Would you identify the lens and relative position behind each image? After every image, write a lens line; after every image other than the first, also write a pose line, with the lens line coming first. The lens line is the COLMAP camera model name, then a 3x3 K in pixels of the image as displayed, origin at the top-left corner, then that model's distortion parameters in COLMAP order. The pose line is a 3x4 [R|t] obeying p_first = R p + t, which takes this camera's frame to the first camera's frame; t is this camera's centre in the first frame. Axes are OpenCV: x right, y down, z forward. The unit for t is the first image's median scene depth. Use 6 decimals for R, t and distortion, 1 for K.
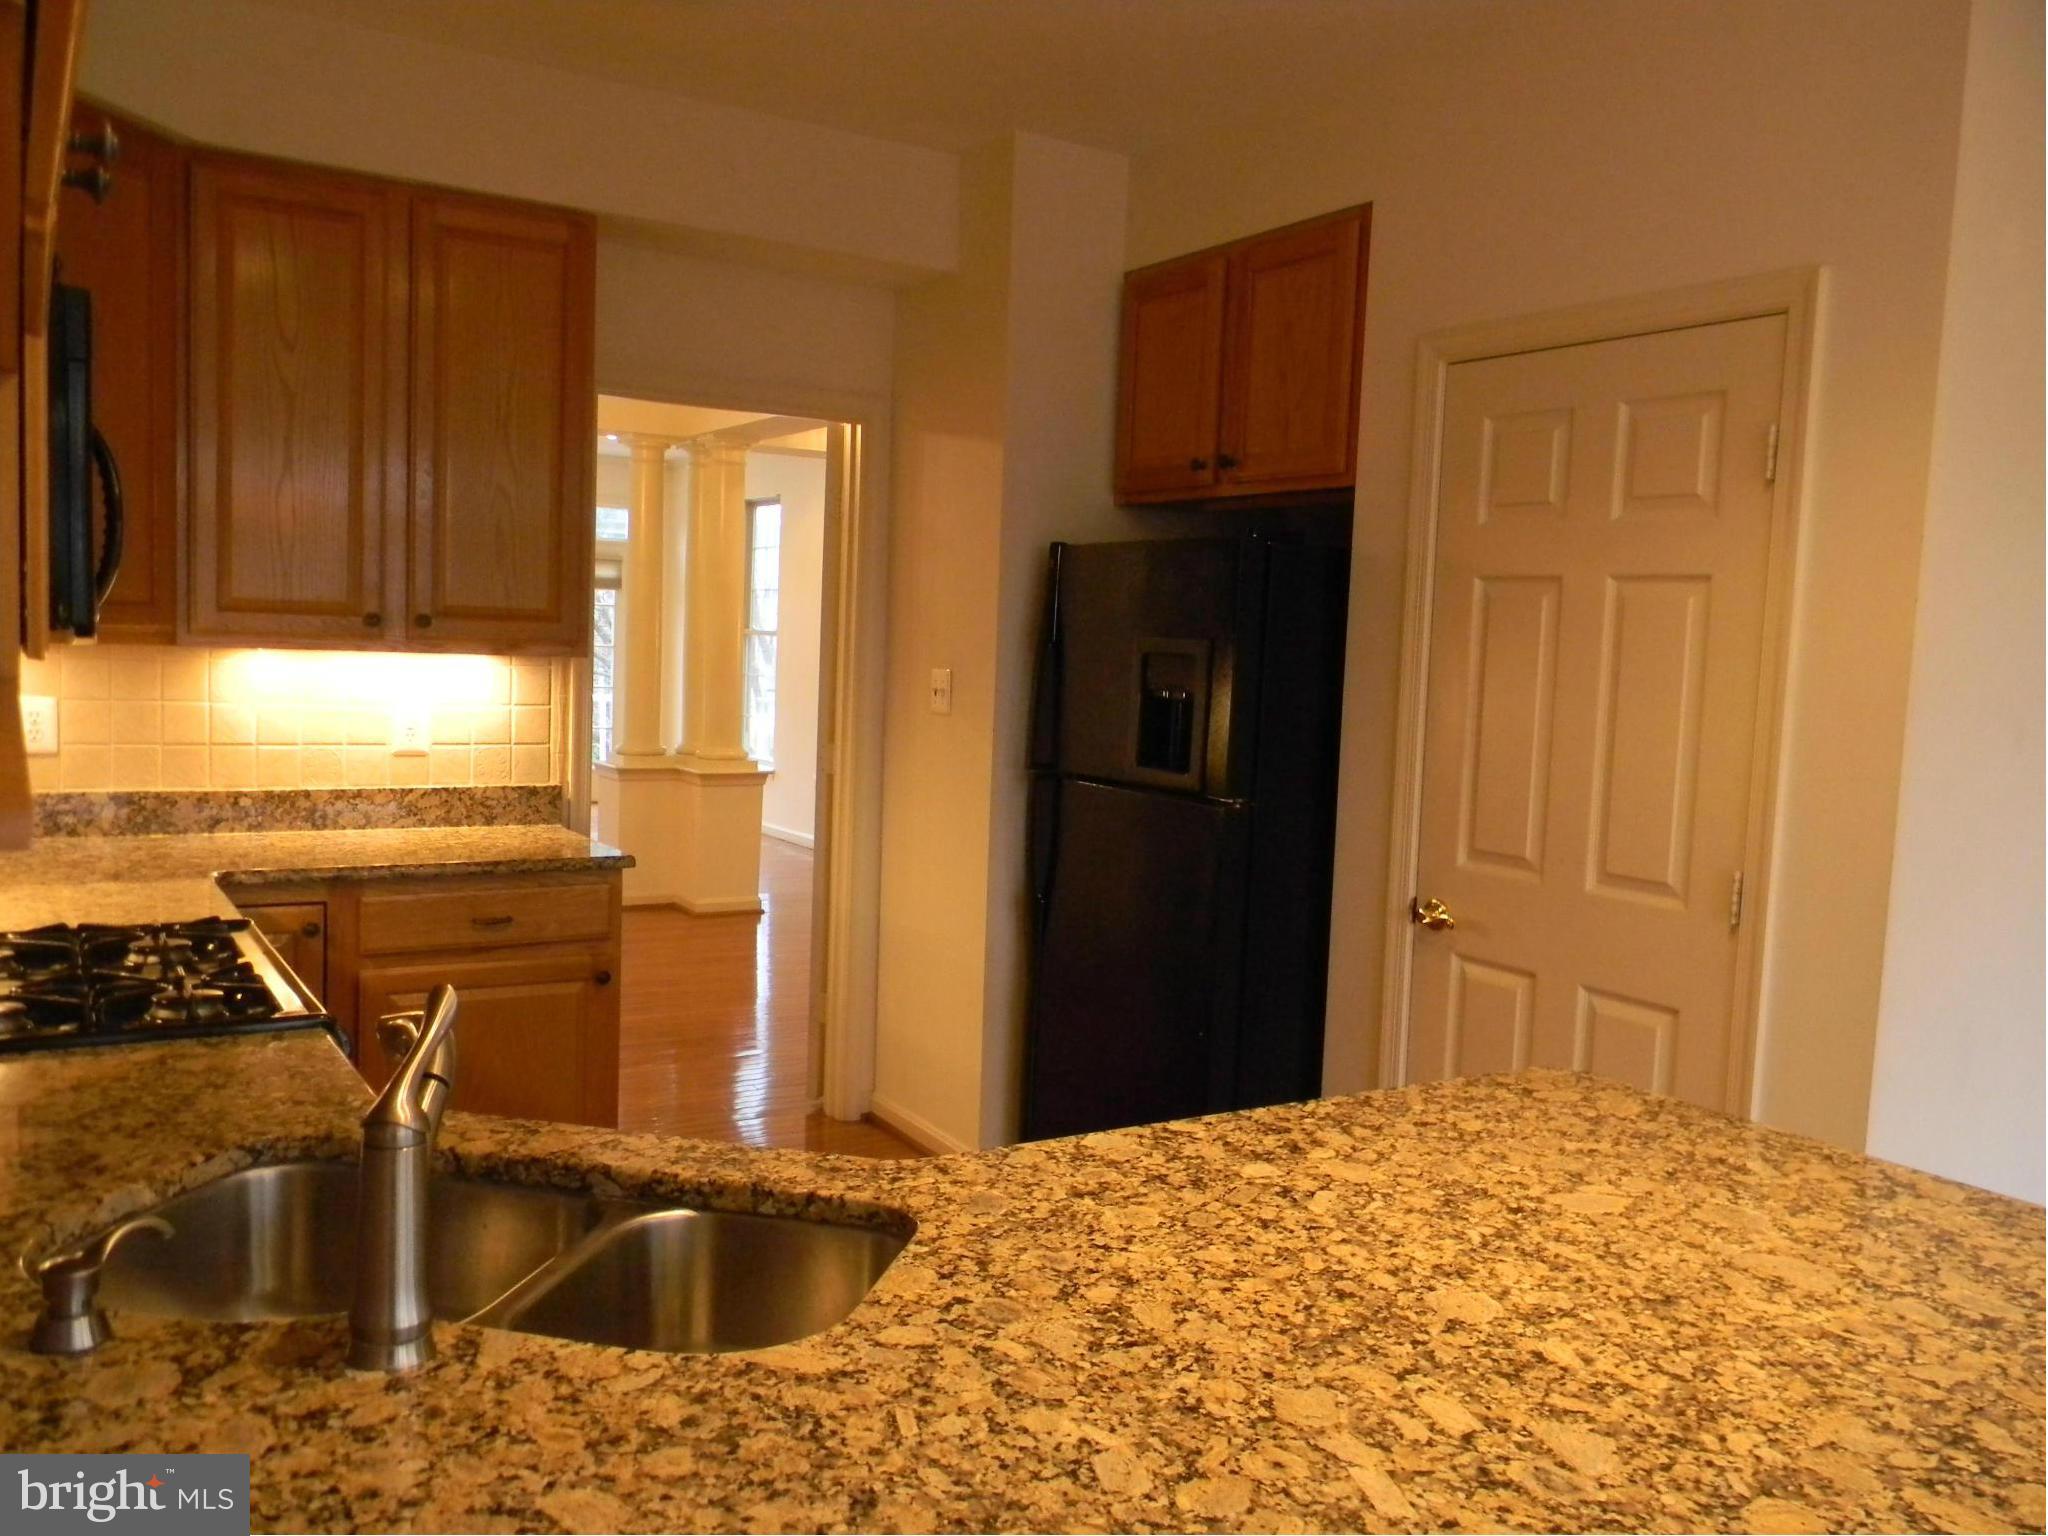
lens RADIAL K [[1643.3, 0, 1009.1], [0, 1643.3, 775.0], [0, 0, 1]] dist [-0.000797, -0.019310]
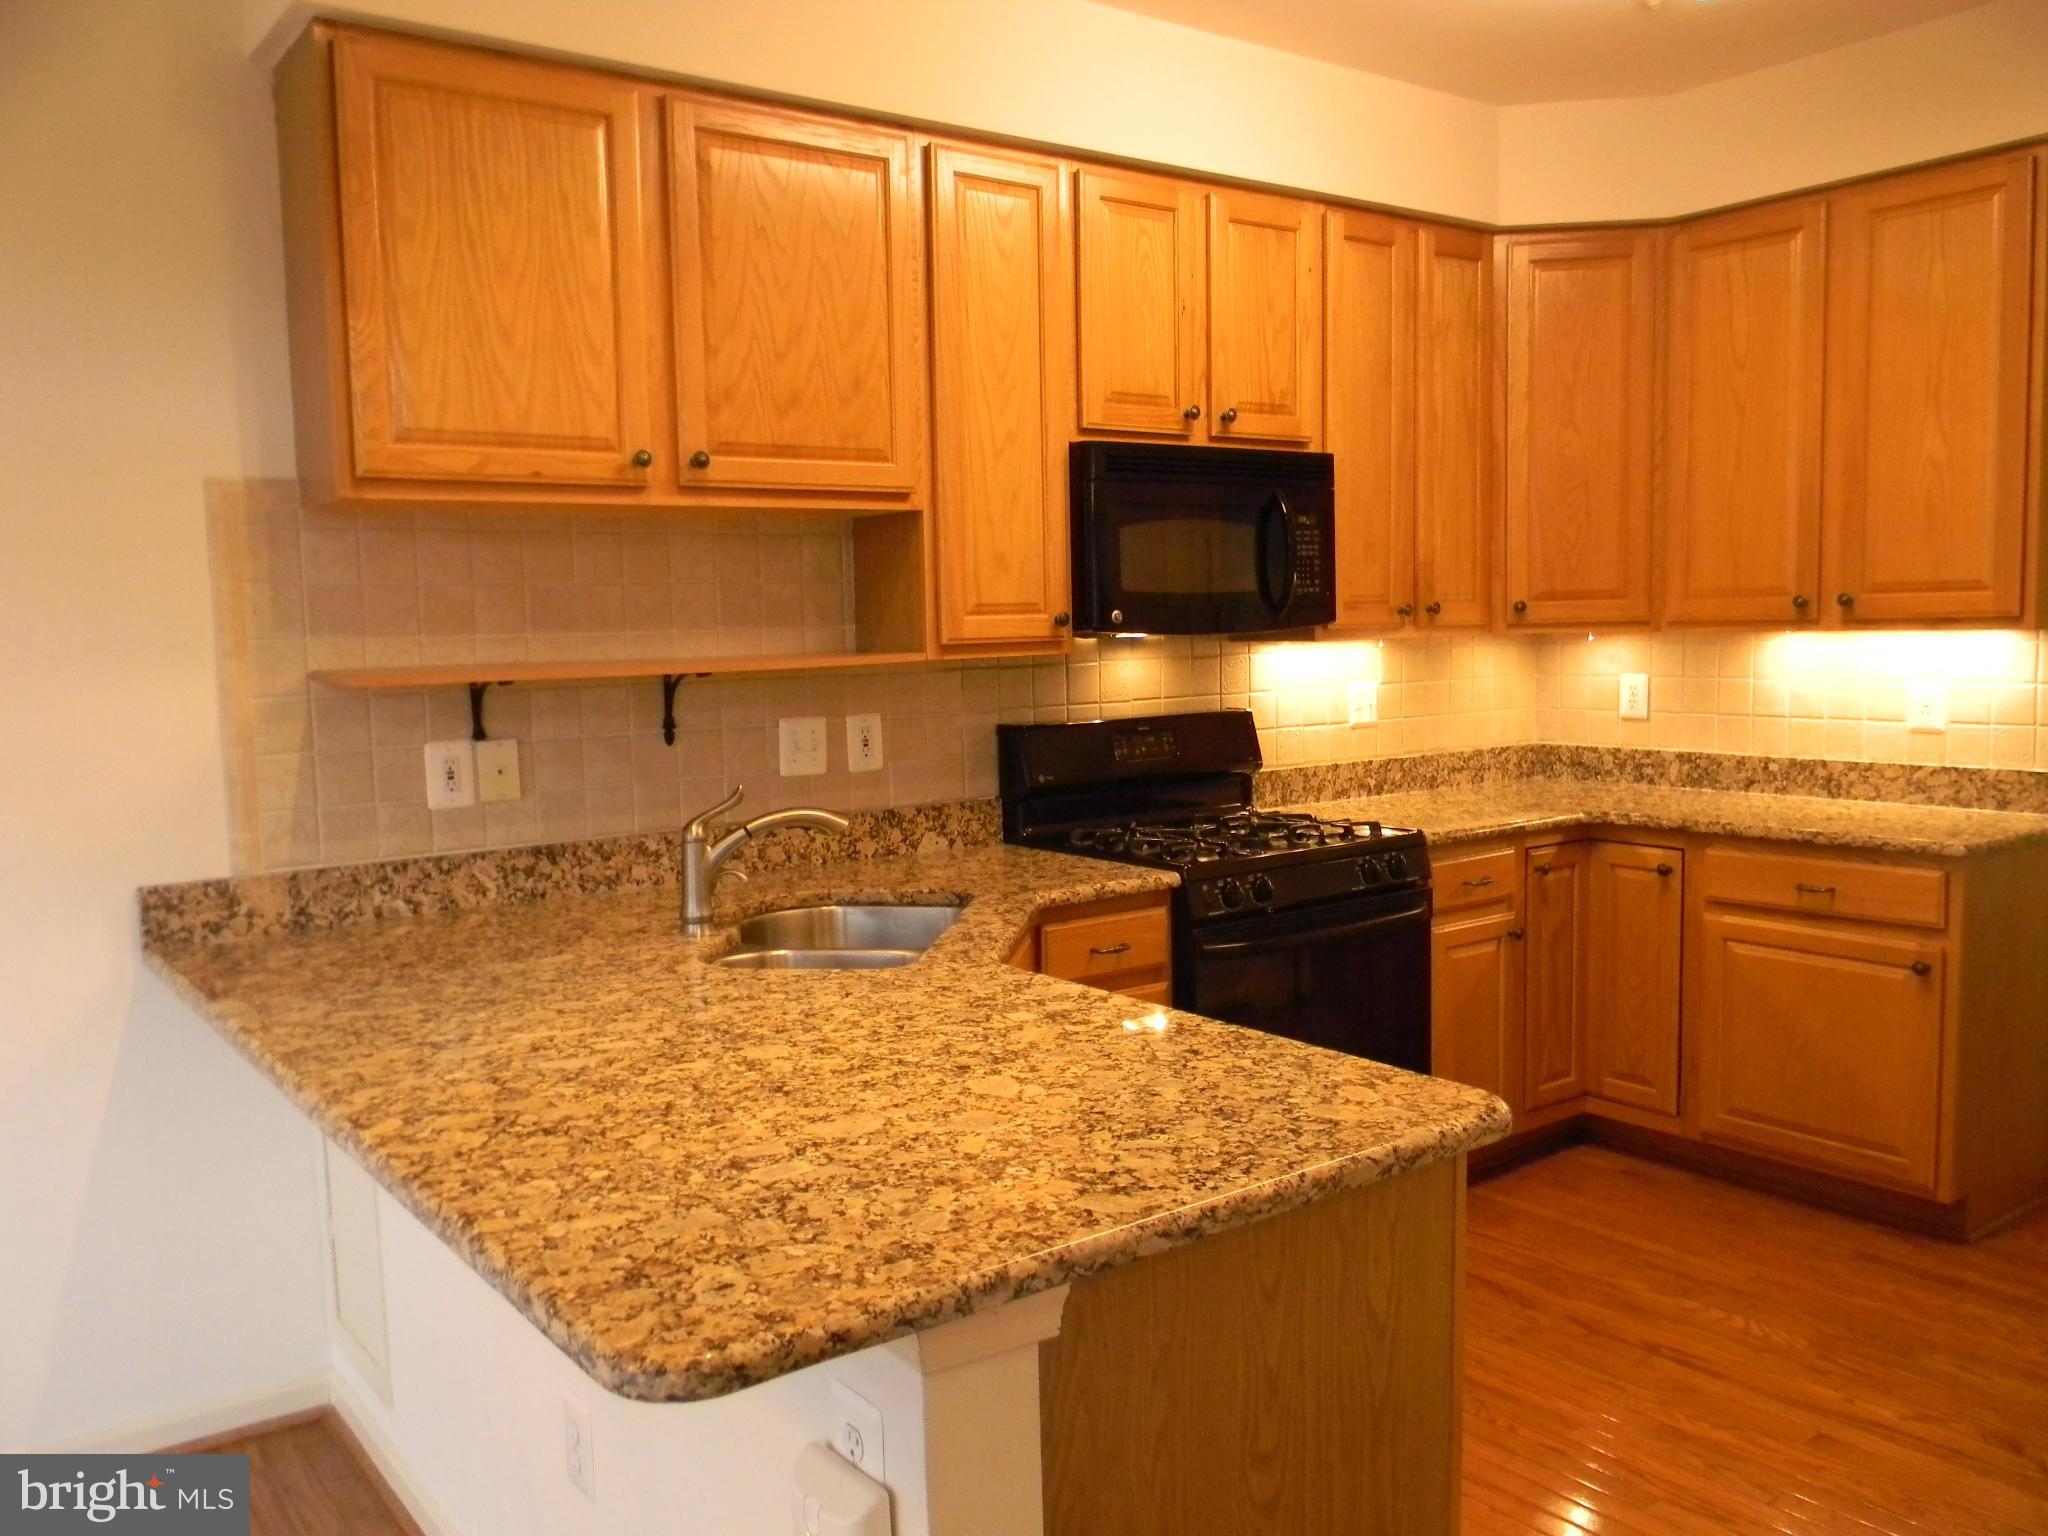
lens RADIAL K [[1643.3, 0, 1009.1], [0, 1643.3, 766.1], [0, 0, 1]] dist [-0.000797, -0.019310]
pose [[0.086080, 0.049354, -0.995065, 1.389386], [-0.054805, 0.997495, 0.044733, -0.013561], [0.994780, 0.050684, 0.088569, 0.838006]]
